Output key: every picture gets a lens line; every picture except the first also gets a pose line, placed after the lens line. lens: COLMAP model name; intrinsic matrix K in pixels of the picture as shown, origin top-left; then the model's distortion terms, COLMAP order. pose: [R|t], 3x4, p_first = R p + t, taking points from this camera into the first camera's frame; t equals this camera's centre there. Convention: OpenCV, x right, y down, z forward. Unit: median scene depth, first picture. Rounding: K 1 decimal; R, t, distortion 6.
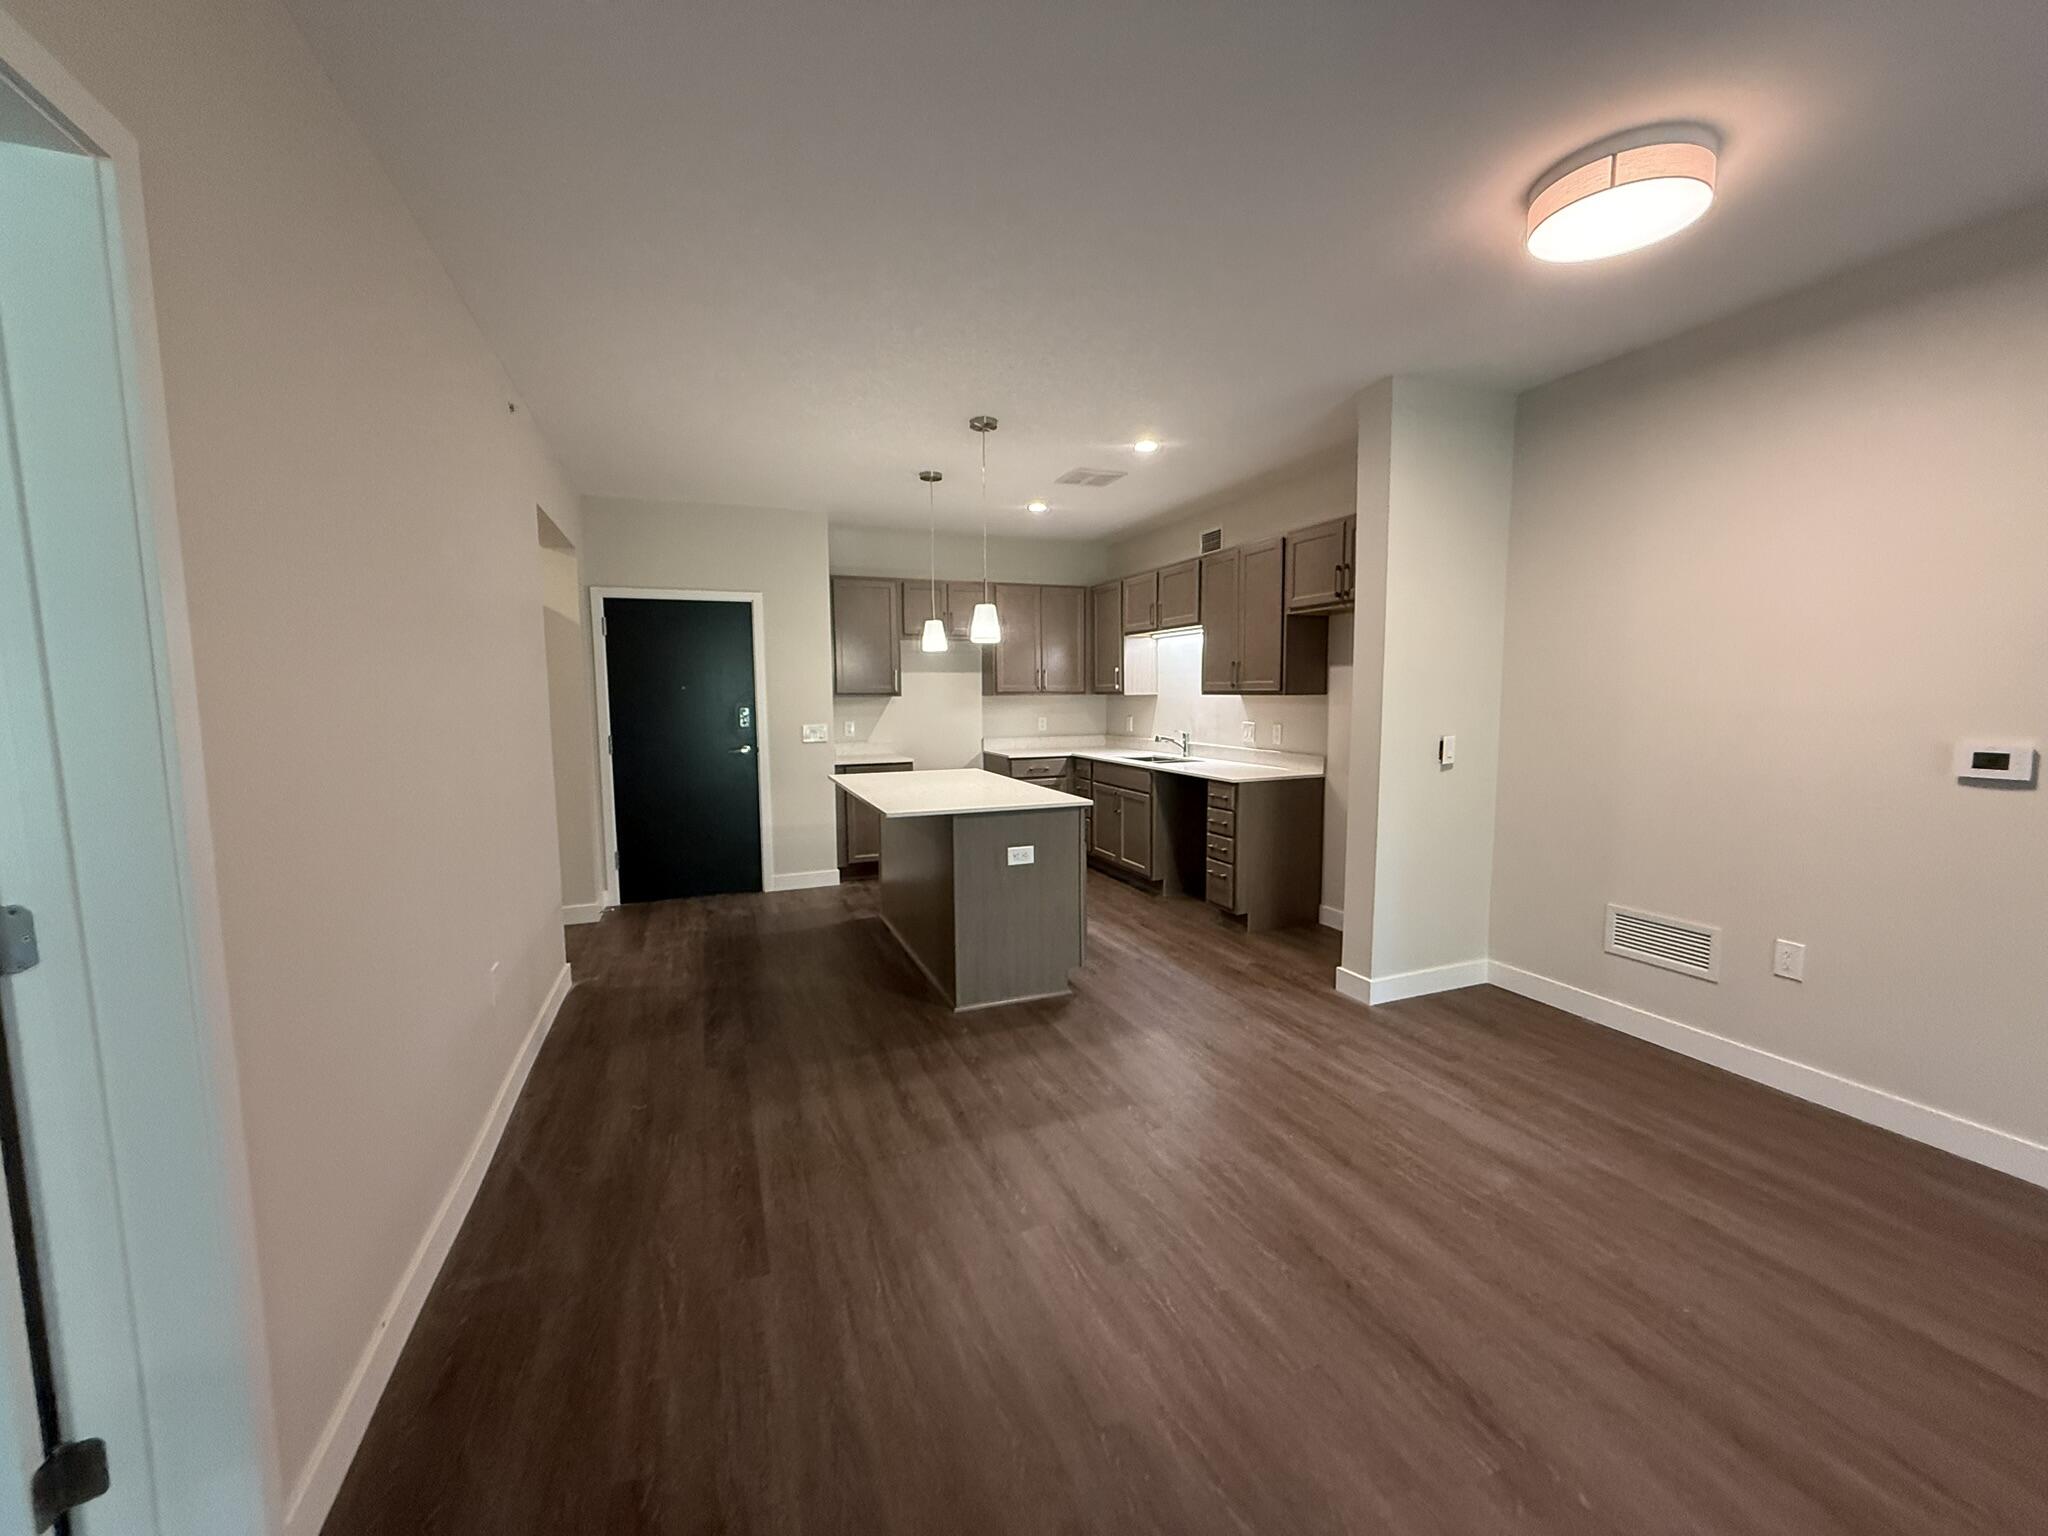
lens RADIAL K [[810.5, 0, 1020.5], [0, 810.5, 766.7], [0, 0, 1]] dist [-0.001111, -0.000111]
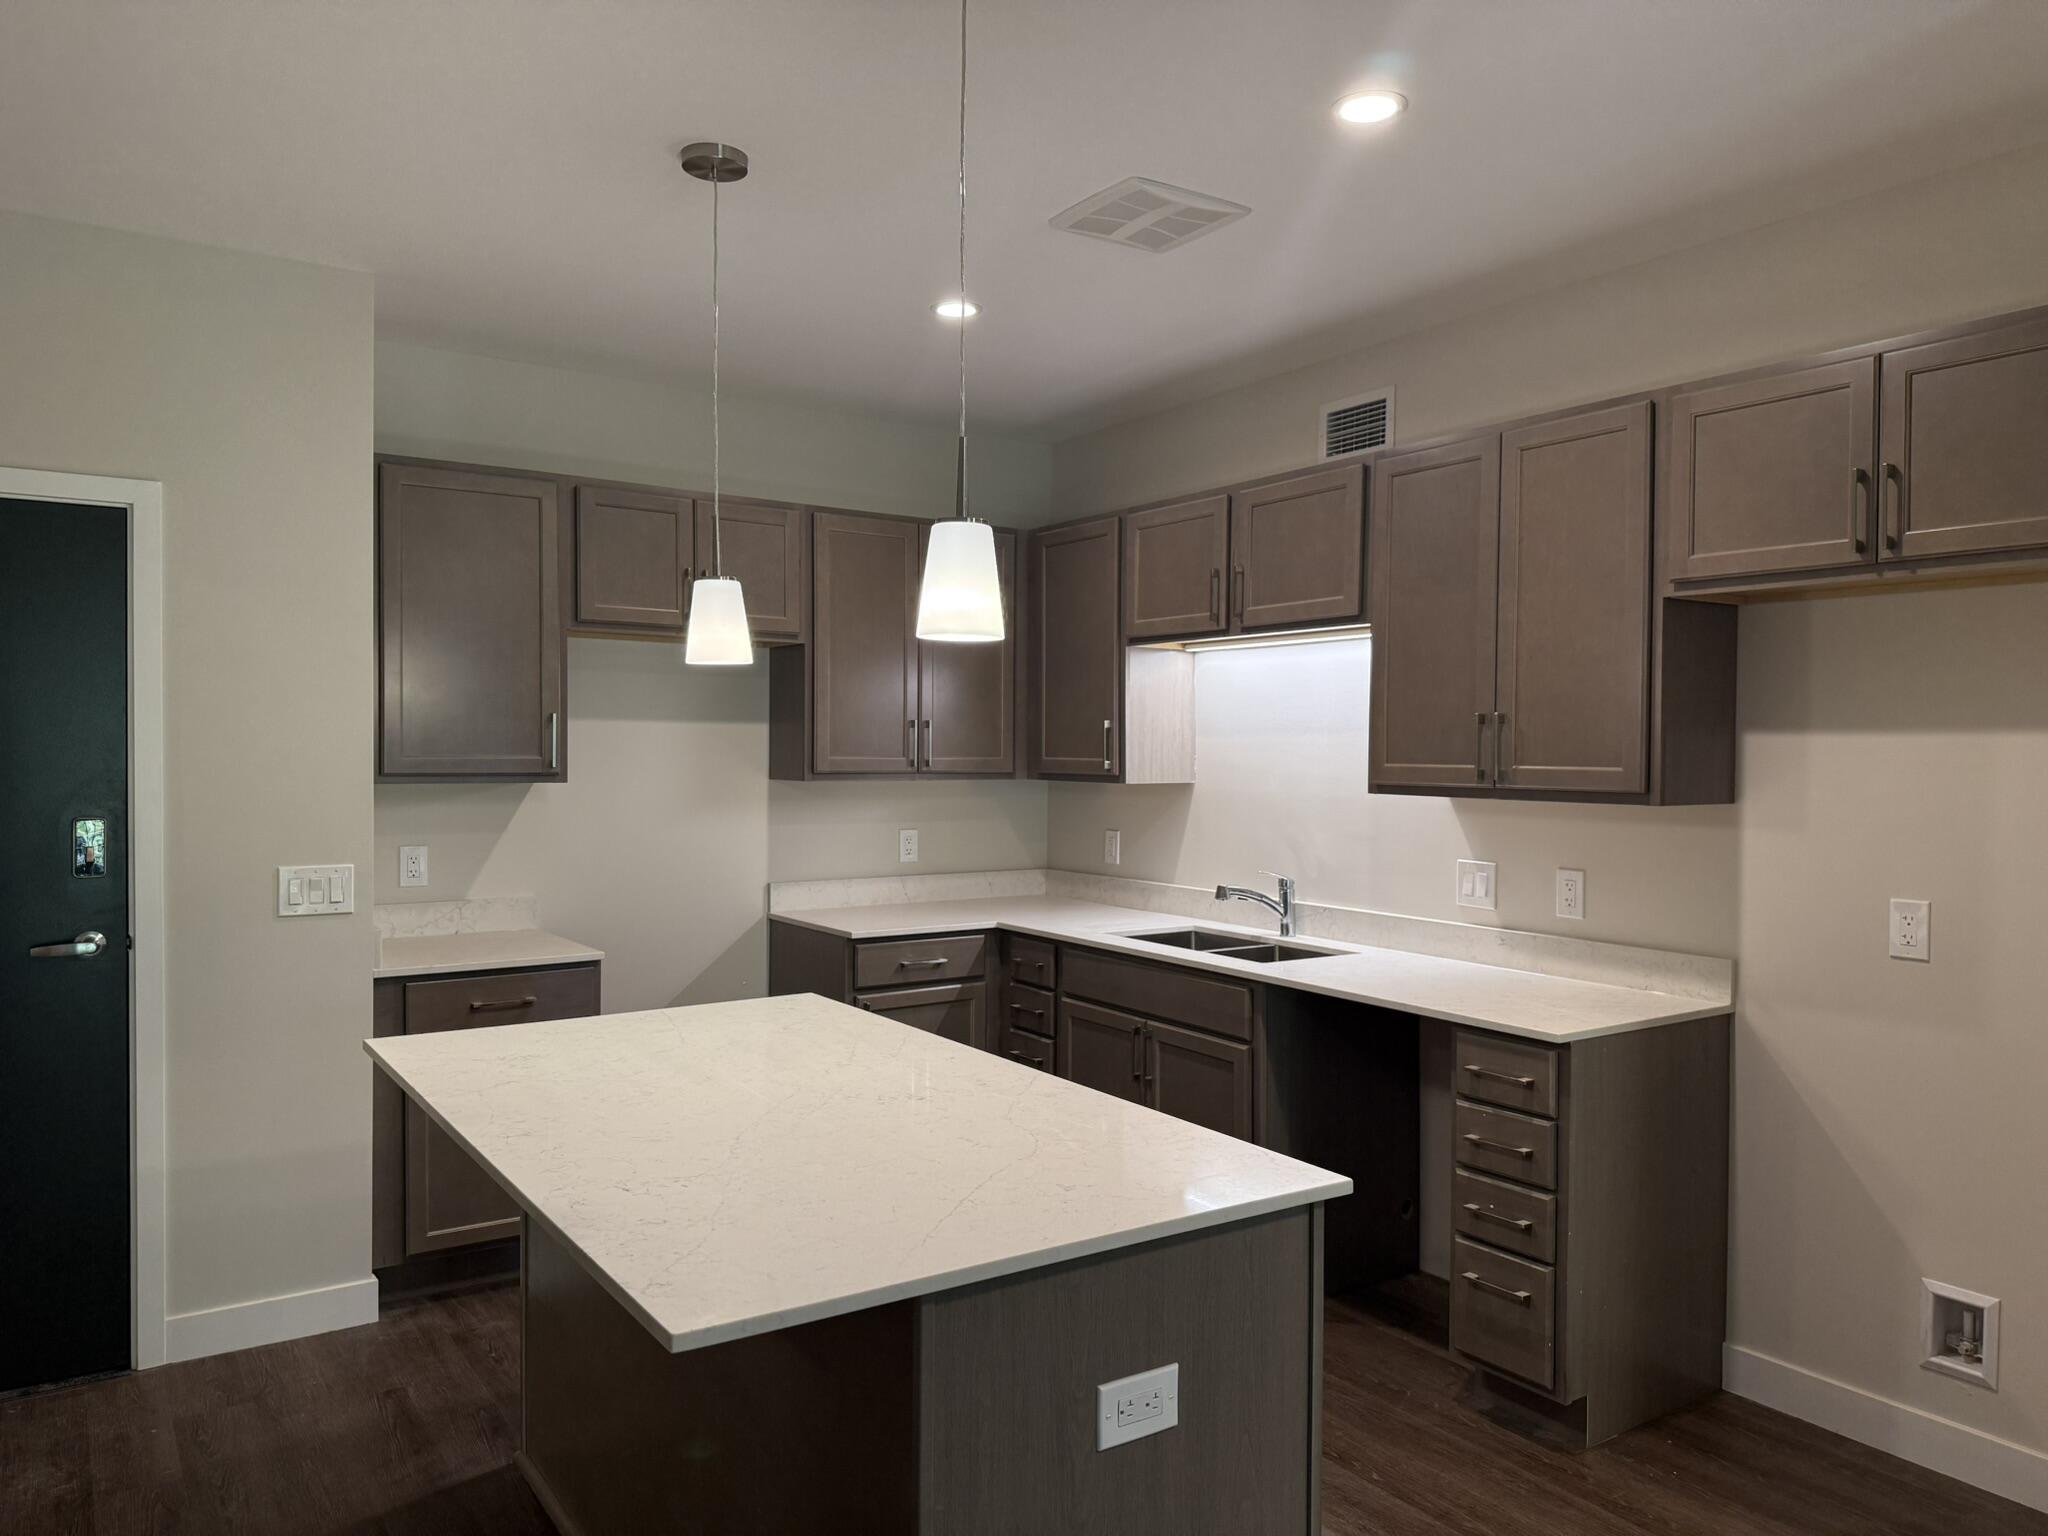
lens RADIAL K [[1411.4, 0, 1033.9], [0, 1411.4, 773.4], [0, 0, 1]] dist [0.075729, -0.103810]
pose [[0.974017, 0.012818, 0.226111, -0.093592], [0.004073, 0.997244, -0.074076, -0.044203], [-0.226437, 0.073072, 0.971281, 0.331600]]
